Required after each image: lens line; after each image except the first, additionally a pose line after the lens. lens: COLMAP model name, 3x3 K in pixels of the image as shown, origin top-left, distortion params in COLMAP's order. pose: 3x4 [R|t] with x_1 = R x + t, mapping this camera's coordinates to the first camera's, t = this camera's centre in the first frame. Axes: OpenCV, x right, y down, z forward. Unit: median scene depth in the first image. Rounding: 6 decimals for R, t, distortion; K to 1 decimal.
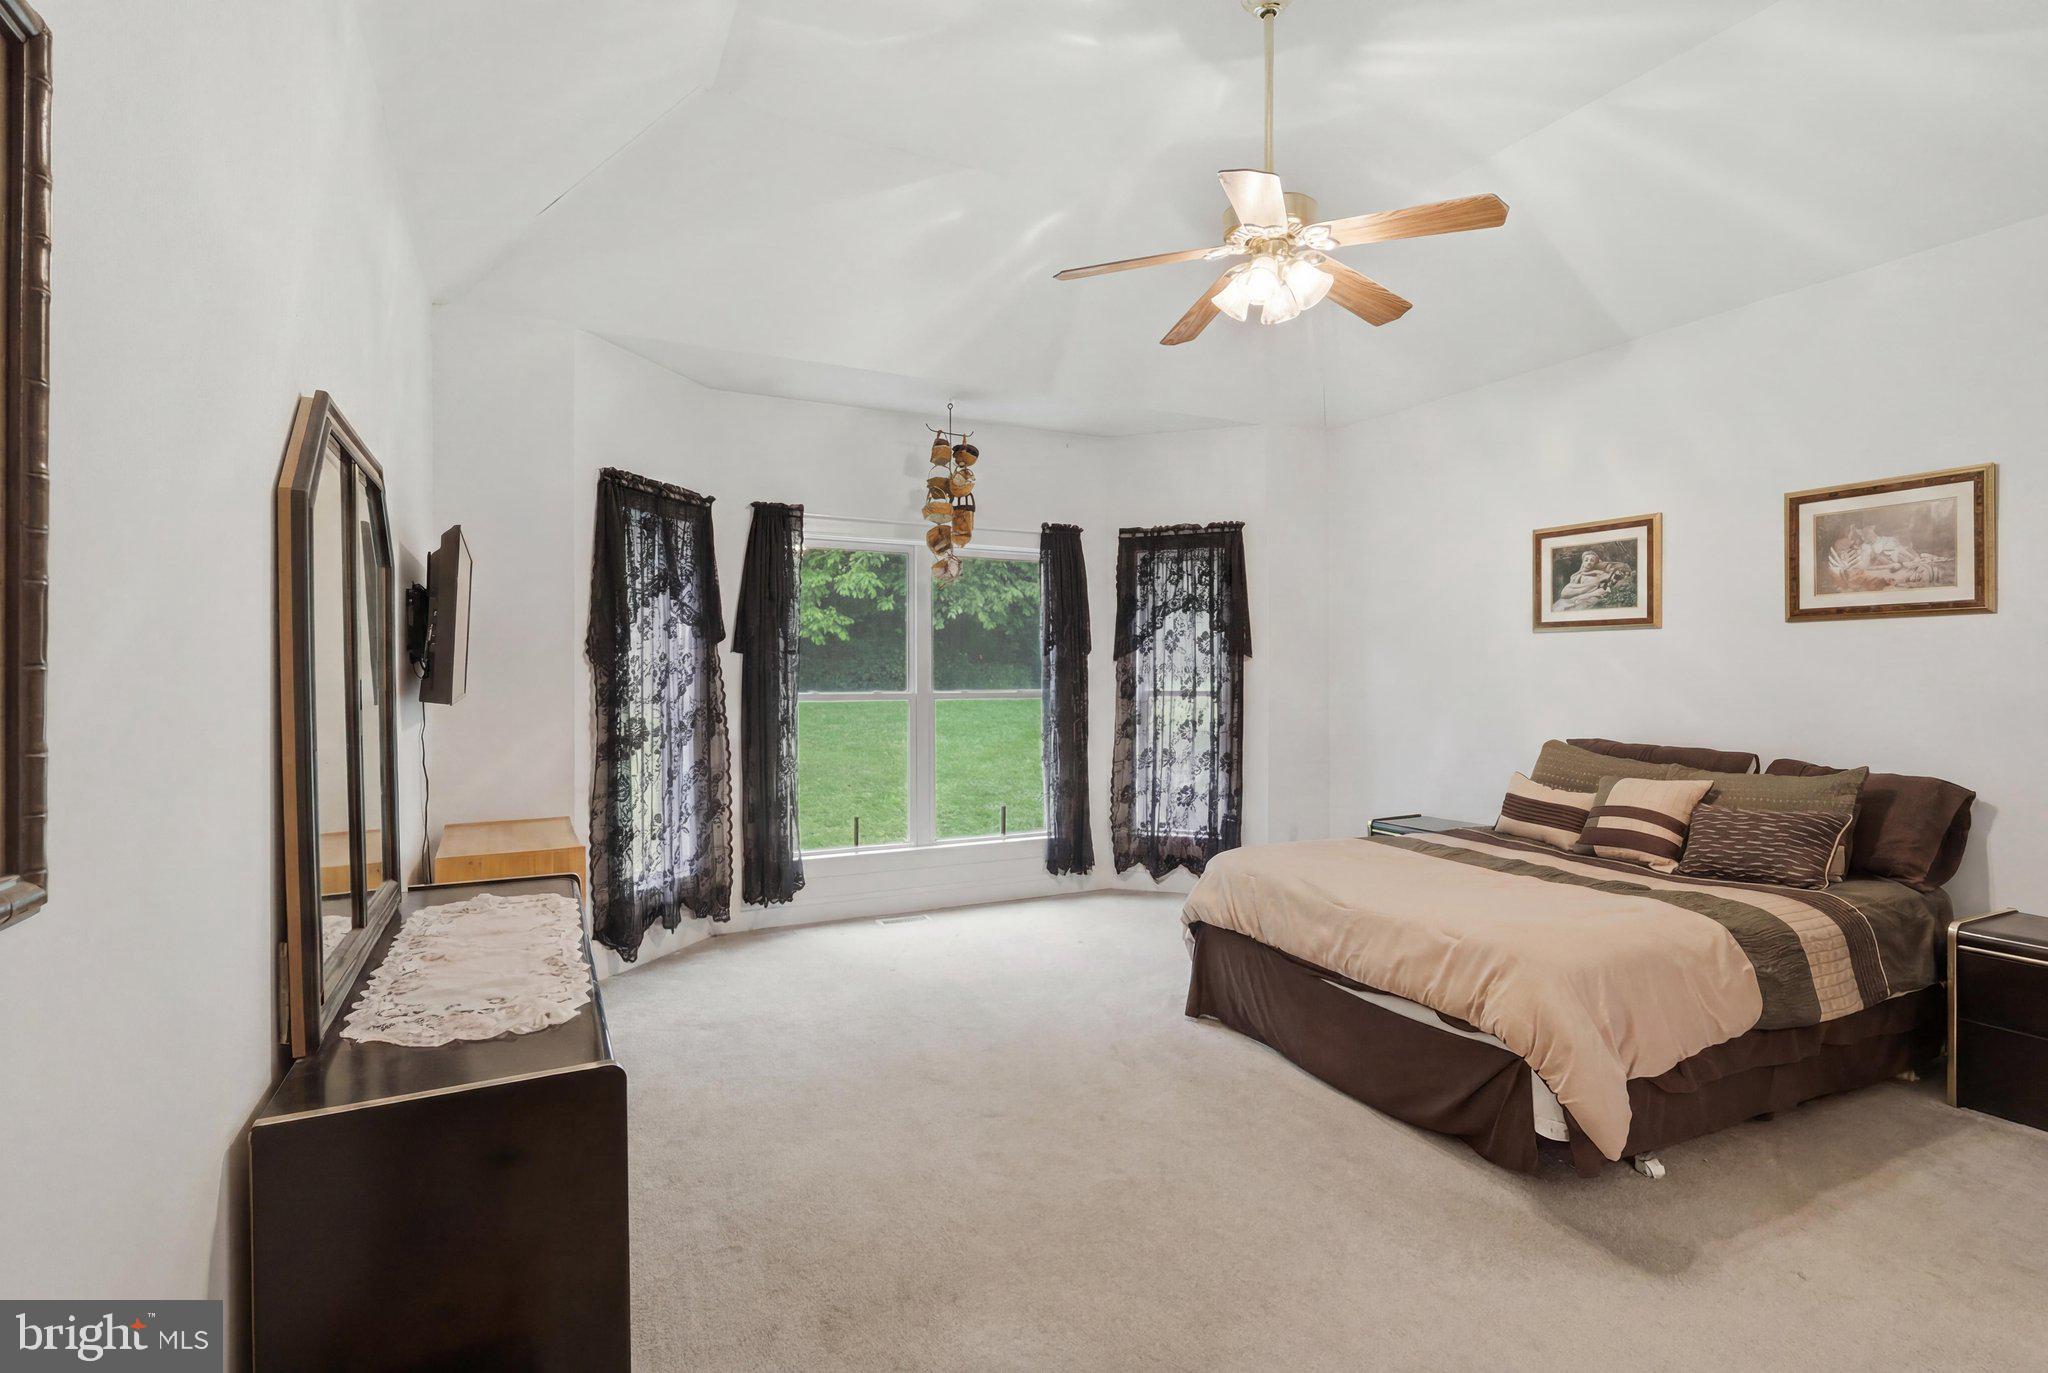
lens RADIAL K [[965.0, 0, 1025.0], [0, 965.0, 682.0], [0, 0, 1]] dist [-0.003591, 0.001355]
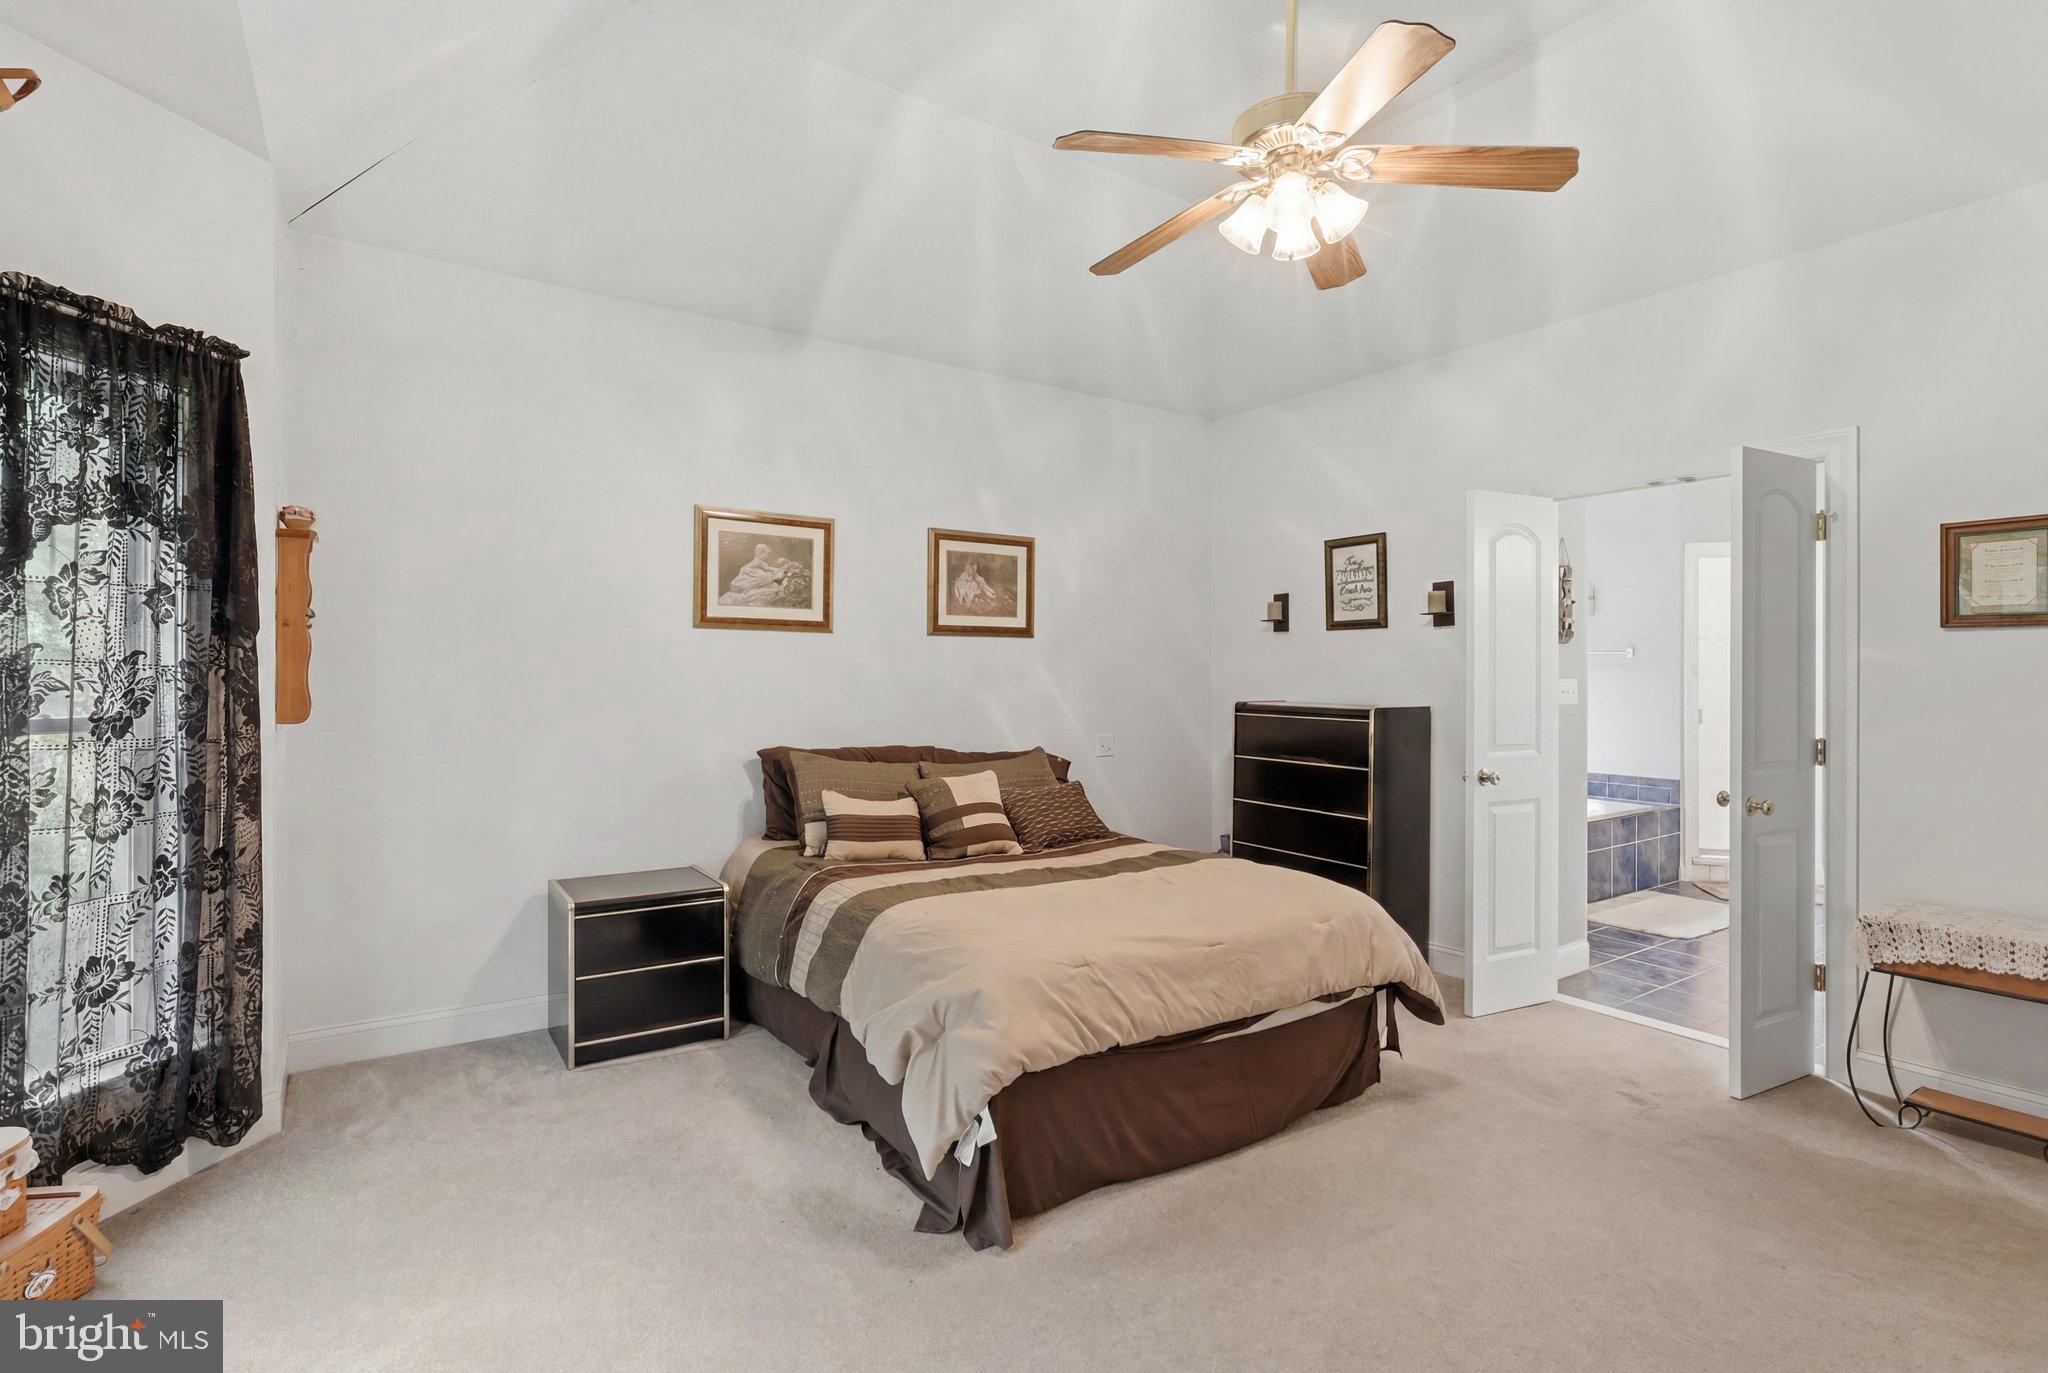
lens RADIAL K [[965.0, 0, 1026.7], [0, 965.0, 679.2], [0, 0, 1]] dist [-0.003591, 0.001355]
pose [[-0.114615, -0.004980, 0.993397, -0.374913], [0.003434, 0.999979, 0.005409, -0.011355], [-0.993404, 0.004031, -0.114596, 0.909574]]
